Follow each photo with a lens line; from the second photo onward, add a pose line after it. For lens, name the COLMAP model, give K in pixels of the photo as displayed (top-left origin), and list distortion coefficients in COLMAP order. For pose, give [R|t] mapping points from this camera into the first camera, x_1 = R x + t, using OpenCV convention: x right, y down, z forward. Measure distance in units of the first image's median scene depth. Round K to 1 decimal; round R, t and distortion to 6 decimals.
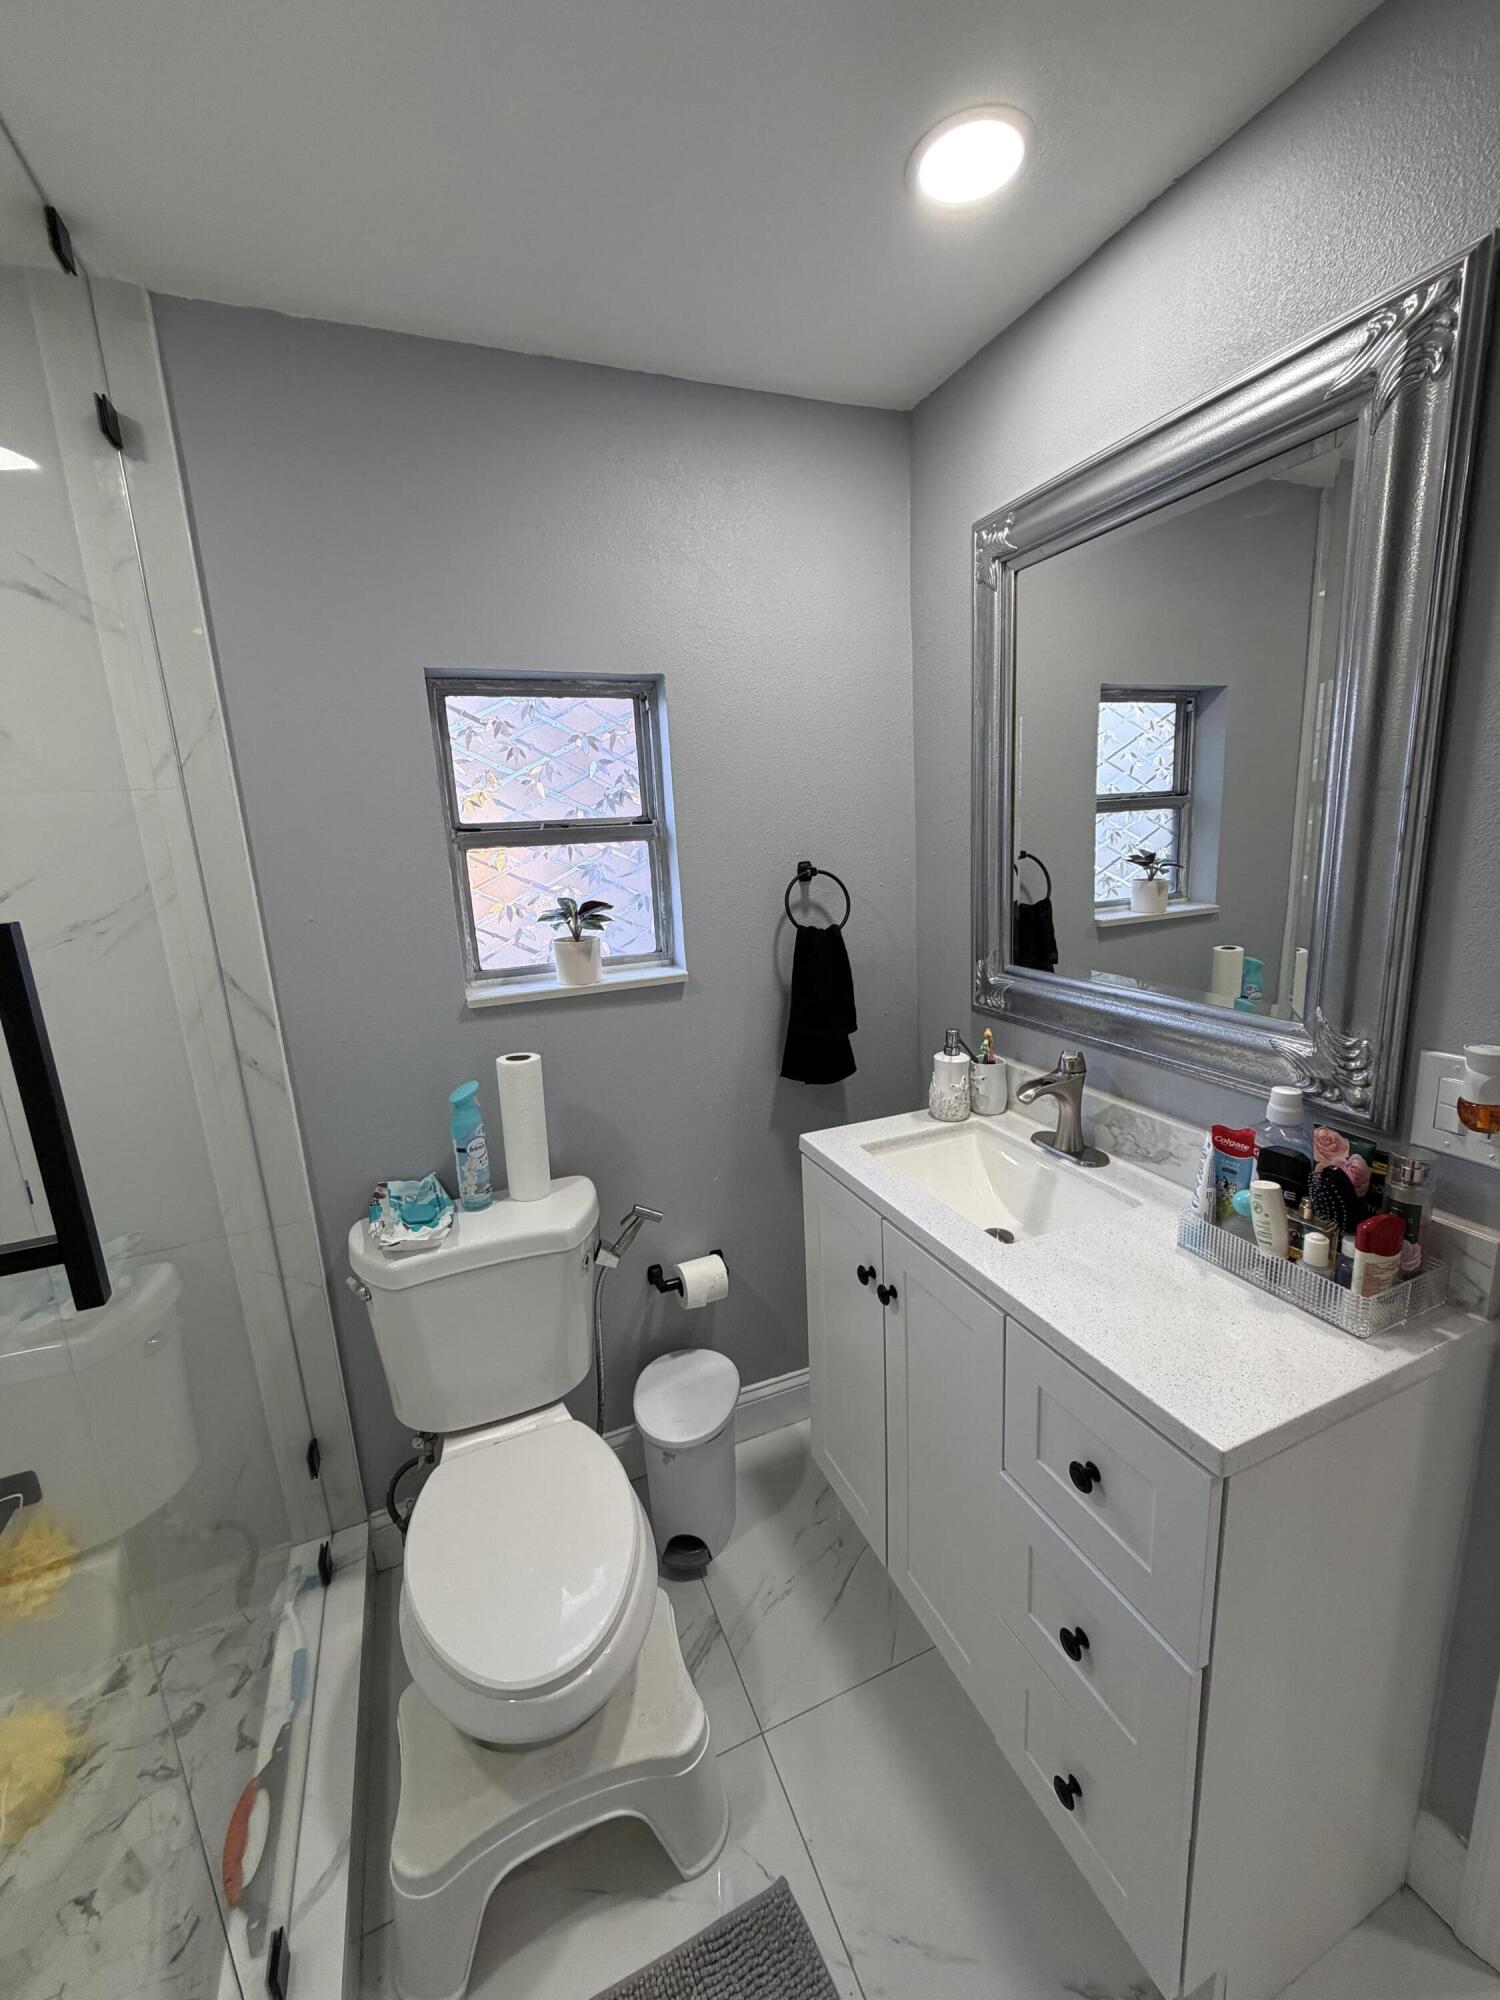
lens RADIAL K [[794.4, 0, 754.2], [0, 794.4, 988.8], [0, 0, 1]] dist [-0.000132, -0.000114]
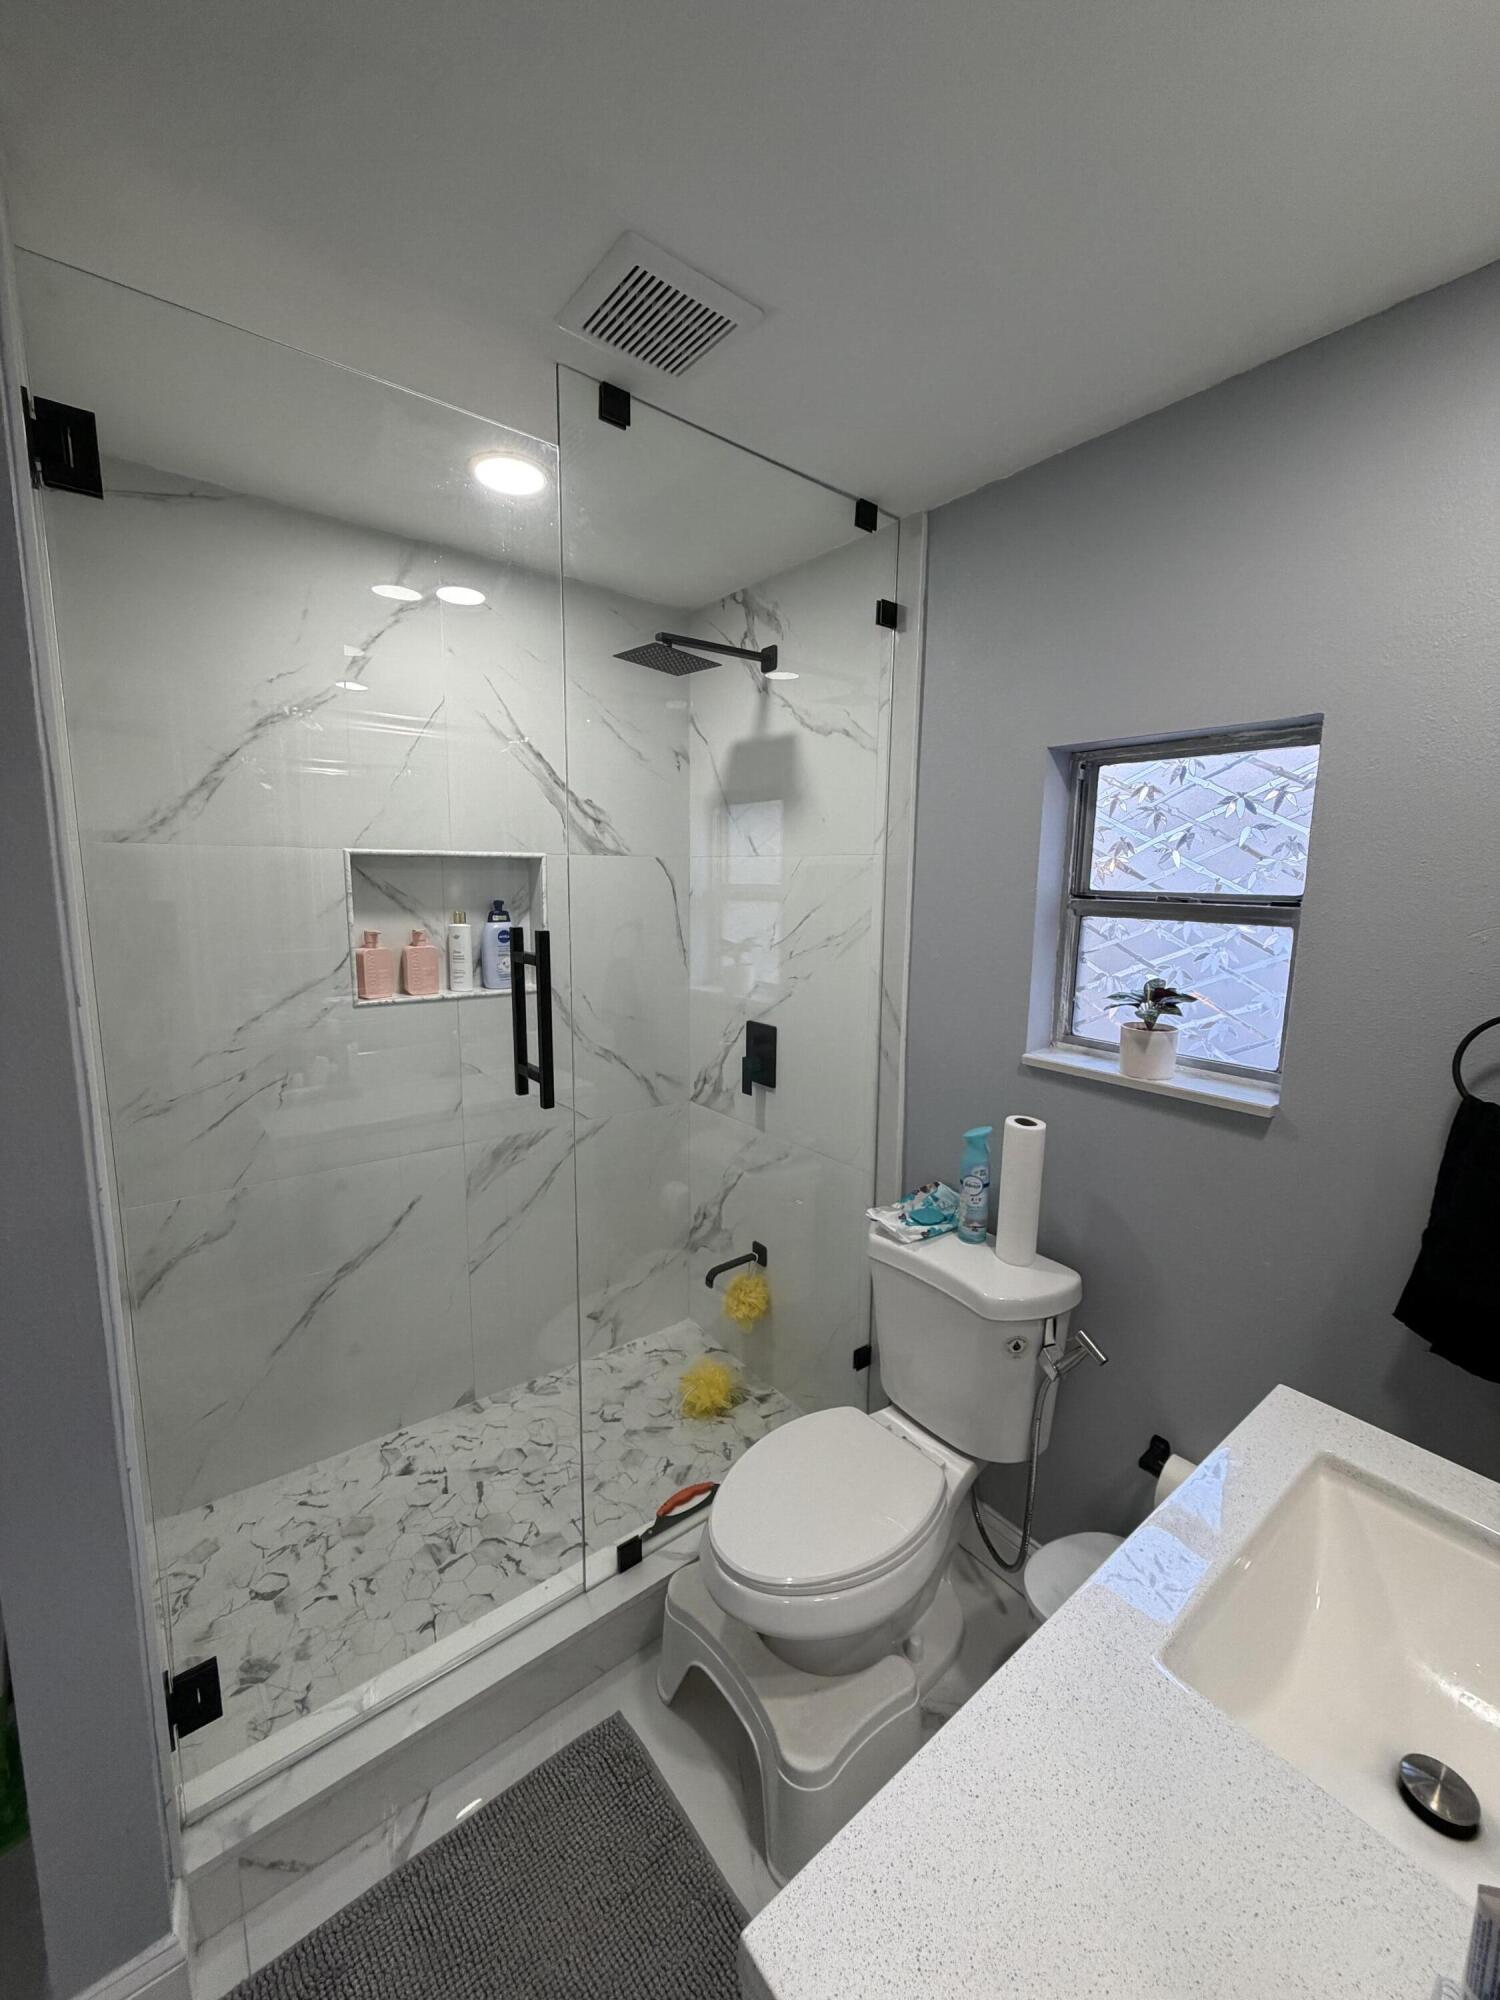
lens RADIAL K [[794.4, 0, 754.2], [0, 794.4, 988.8], [0, 0, 1]] dist [-0.000132, -0.000114]
pose [[0.269649, 0.190702, -0.943887, 0.526124], [-0.221287, 0.966234, 0.132000, -0.132304], [0.937188, 0.173277, 0.302744, 0.333683]]
